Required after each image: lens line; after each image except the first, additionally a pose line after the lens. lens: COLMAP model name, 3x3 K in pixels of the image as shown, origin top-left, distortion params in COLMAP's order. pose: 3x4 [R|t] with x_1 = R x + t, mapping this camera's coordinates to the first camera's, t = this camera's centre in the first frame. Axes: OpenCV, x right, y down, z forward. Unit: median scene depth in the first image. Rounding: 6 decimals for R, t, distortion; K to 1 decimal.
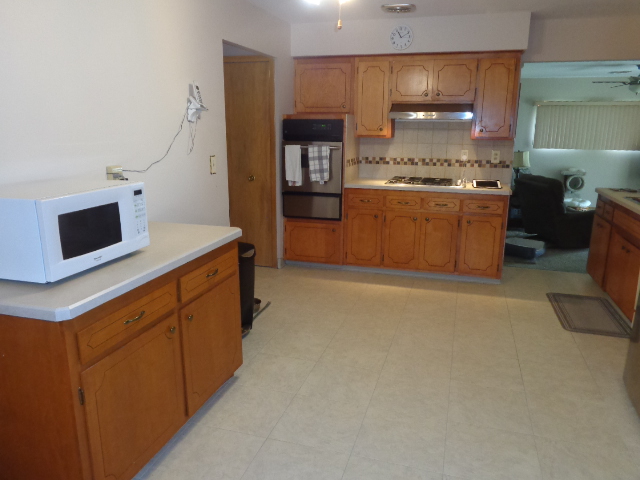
lens RADIAL K [[482.6, 0, 319.1], [0, 482.6, 240.9], [0, 0, 1]] dist [-0.002803, 0.003464]
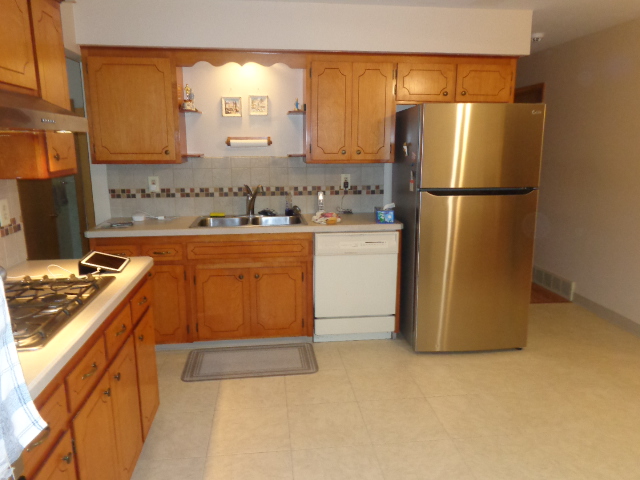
lens RADIAL K [[482.6, 0, 320.1], [0, 482.6, 237.6], [0, 0, 1]] dist [-0.002803, 0.003464]
pose [[-0.396511, -0.195081, 0.897063, -0.183312], [0.212293, 0.931190, 0.296338, -0.234566], [-0.893147, 0.307942, -0.327812, 0.916751]]
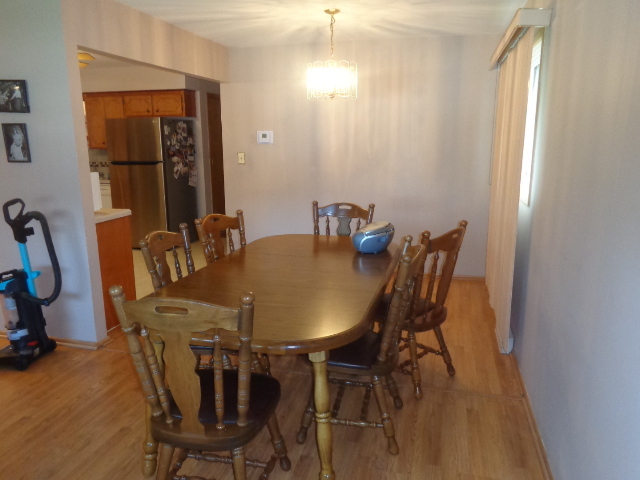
lens RADIAL K [[482.6, 0, 317.6], [0, 482.6, 237.2], [0, 0, 1]] dist [-0.002803, 0.003464]
pose [[-0.038160, -0.216143, 0.975616, -1.004949], [0.245804, 0.944298, 0.218819, -0.017115], [-0.968568, 0.248160, 0.017094, 0.004742]]
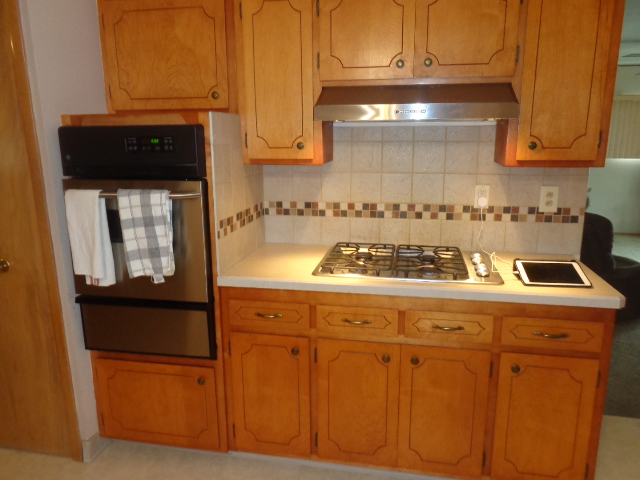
lens RADIAL K [[482.6, 0, 321.4], [0, 482.6, 237.8], [0, 0, 1]] dist [-0.002803, 0.003464]
pose [[0.994681, -0.037998, 0.095737, 0.104528], [0.039416, 0.999139, -0.012961, -0.144486], [-0.095162, 0.016665, 0.995322, 0.574998]]
